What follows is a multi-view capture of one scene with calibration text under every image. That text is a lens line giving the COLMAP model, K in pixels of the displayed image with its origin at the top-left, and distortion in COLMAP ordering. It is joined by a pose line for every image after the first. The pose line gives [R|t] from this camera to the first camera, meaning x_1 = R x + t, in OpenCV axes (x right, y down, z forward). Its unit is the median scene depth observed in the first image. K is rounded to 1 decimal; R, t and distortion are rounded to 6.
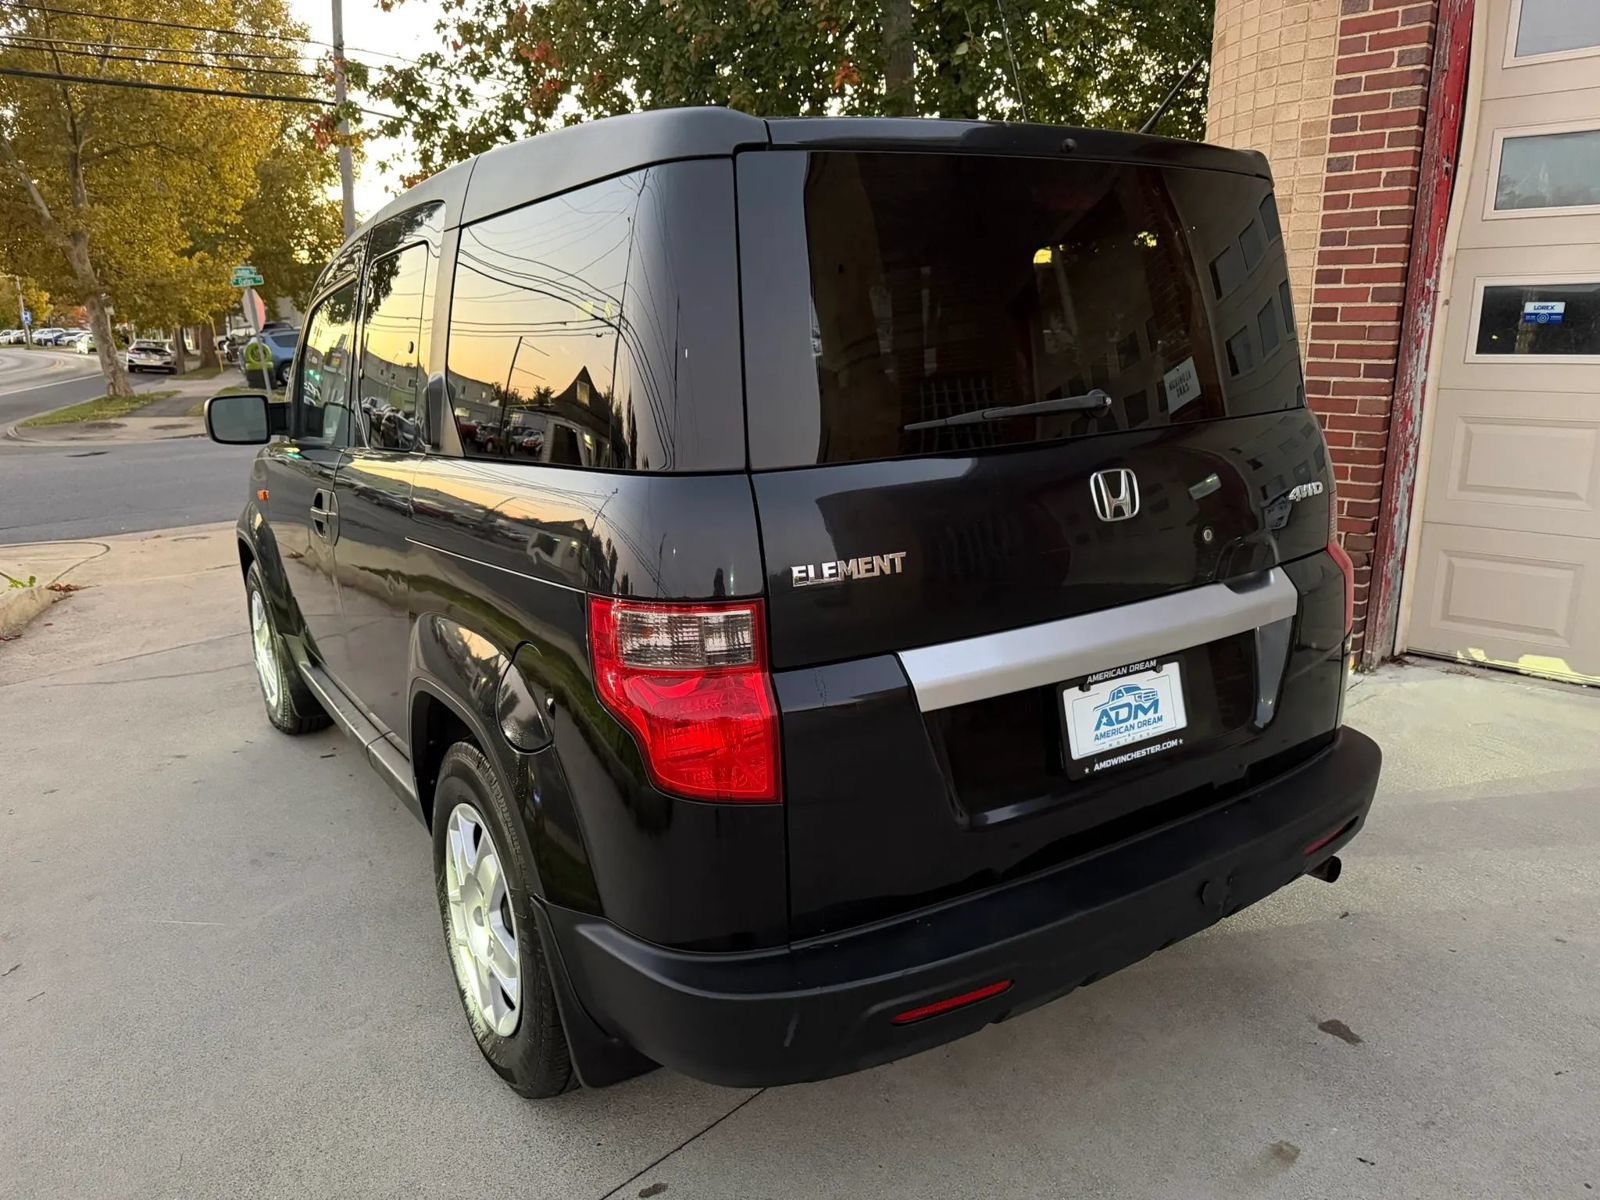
lens RADIAL K [[1123.6, 0, 799.5], [0, 1123.6, 595.1], [0, 0, 1]] dist [0.031385, -0.041105]
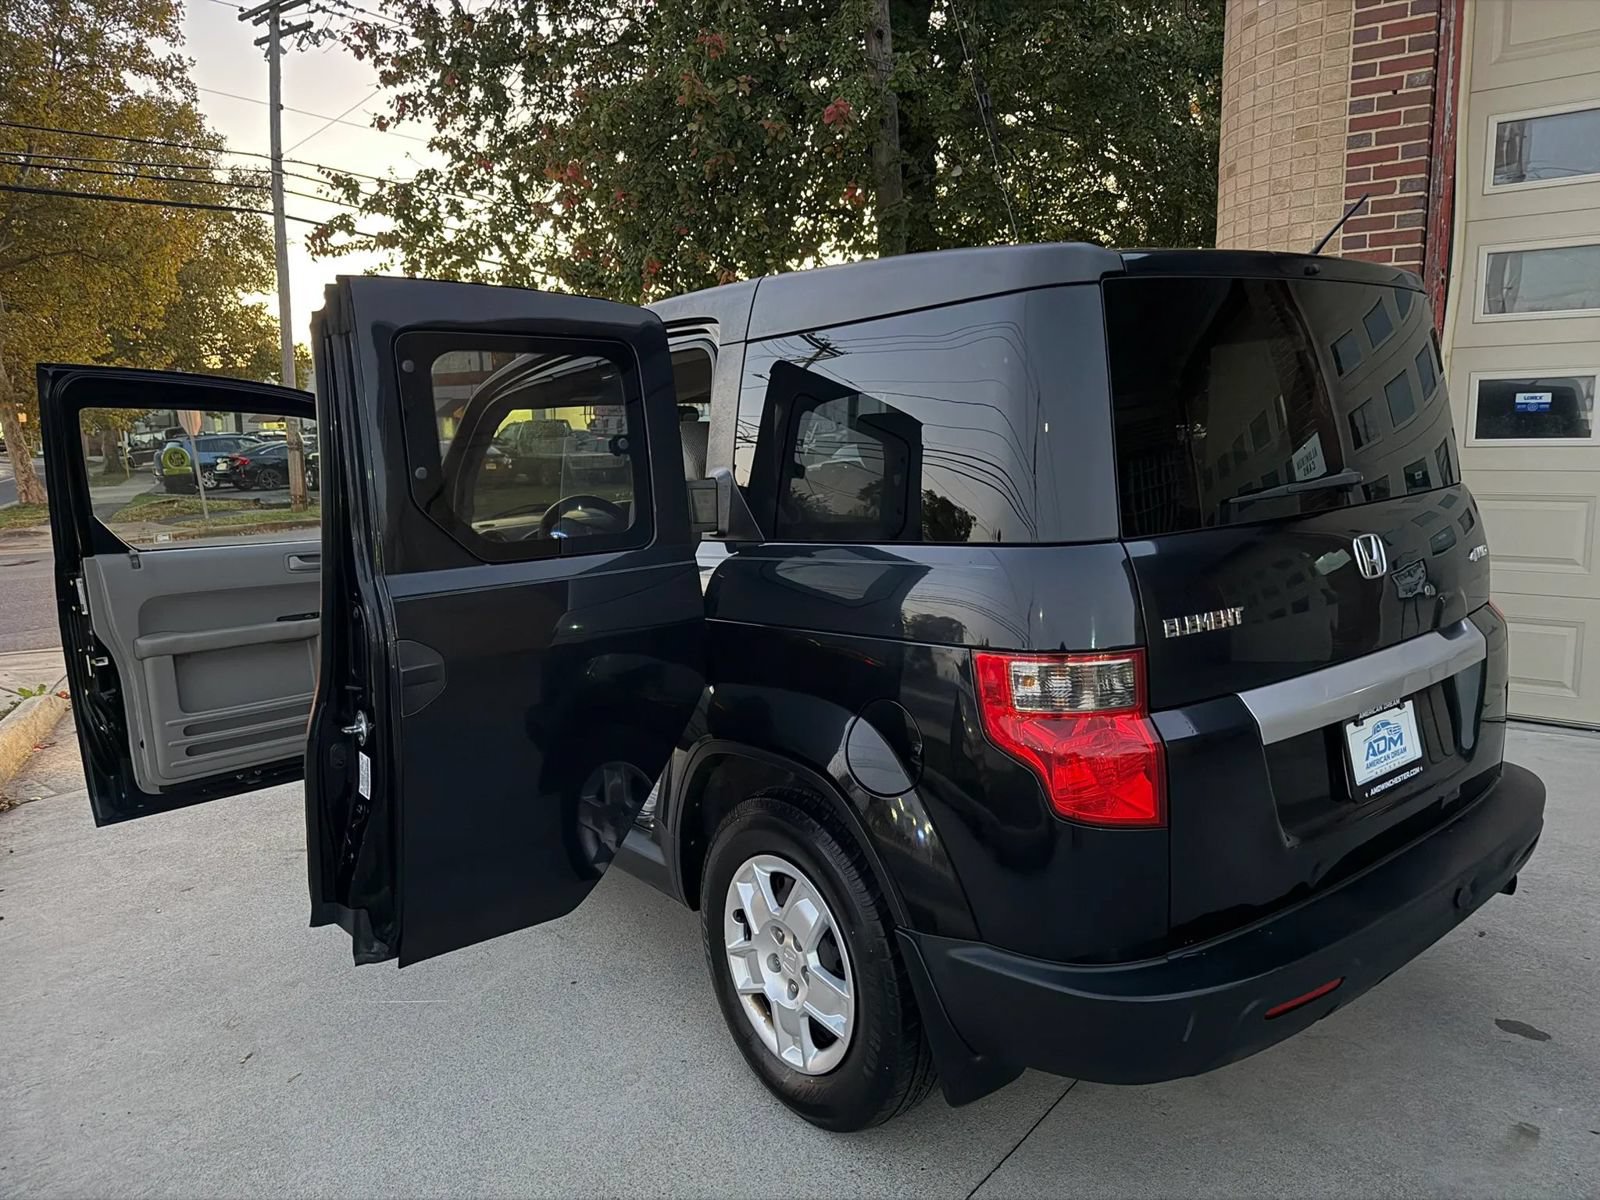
lens RADIAL K [[1133.9, 0, 764.6], [0, 1133.9, 598.1], [0, 0, 1]] dist [0.023463, -0.027996]
pose [[0.996073, -0.025742, 0.084707, -0.362626], [0.032580, 0.996233, -0.080363, 0.022811], [-0.082319, 0.082807, 0.993160, -0.101743]]
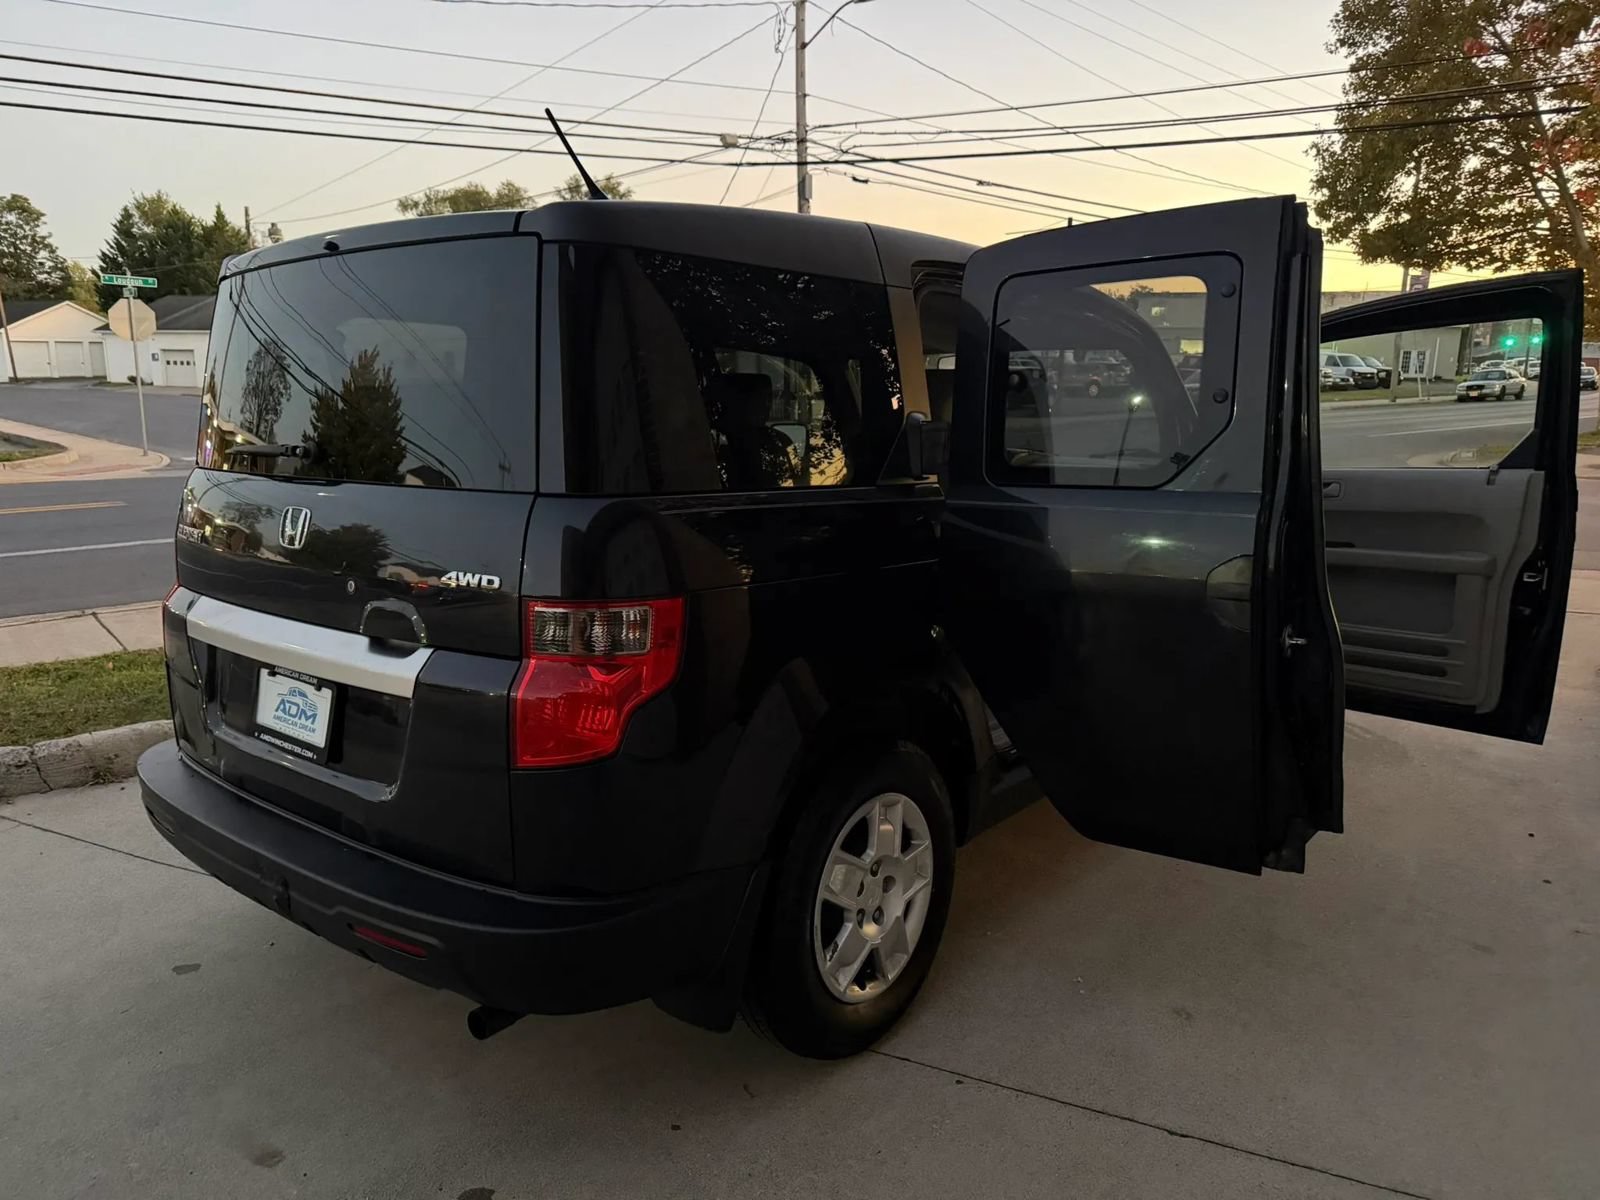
lens RADIAL K [[1121.6, 0, 800.0], [0, 1121.6, 600.0], [0, 0, 1]] dist [0.020974, -0.026441]
pose [[0.330183, 0.199462, -0.922602, 1.281778], [-0.218036, 0.967102, 0.131051, -0.234878], [0.918390, 0.157889, 0.362810, 0.859445]]
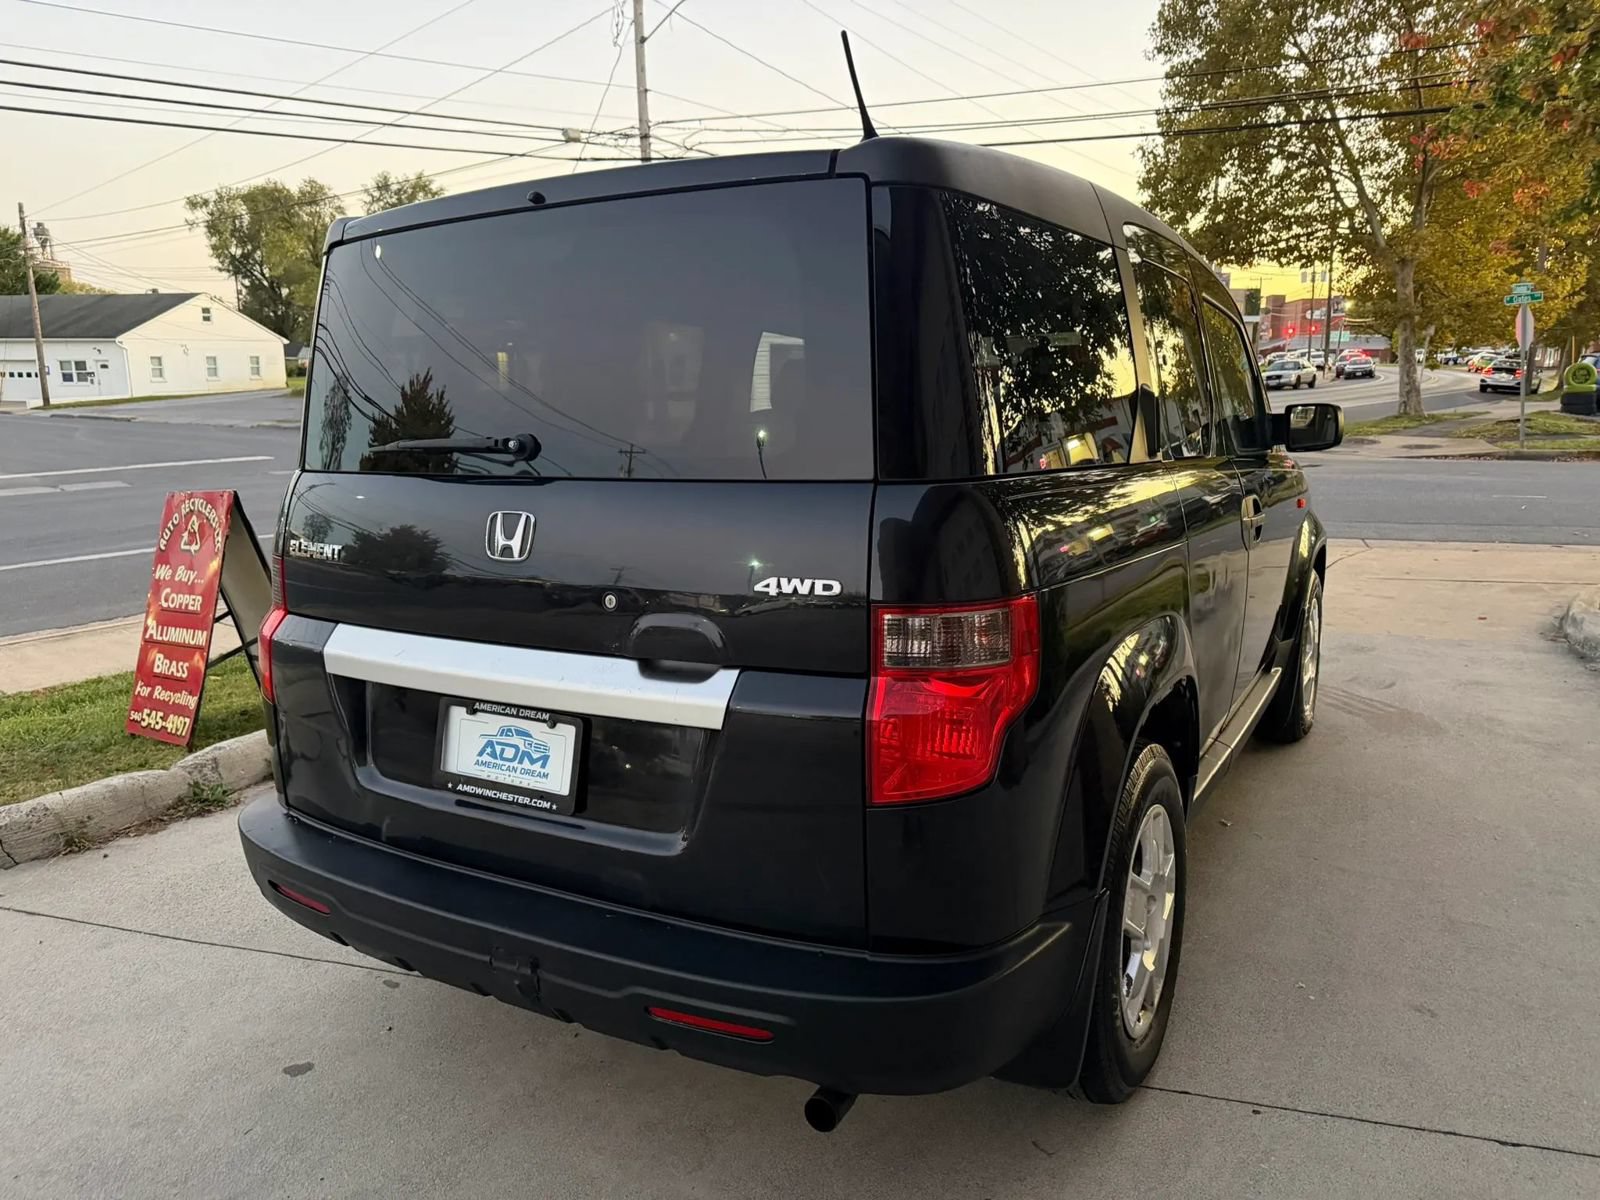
lens RADIAL K [[1123.6, 0, 799.5], [0, 1123.6, 595.1], [0, 0, 1]] dist [0.031385, -0.041105]
pose [[0.465504, 0.177278, -0.867110, 1.036444], [-0.191073, 0.976759, 0.097119, -0.148574], [0.864175, 0.120472, 0.488558, 0.589815]]
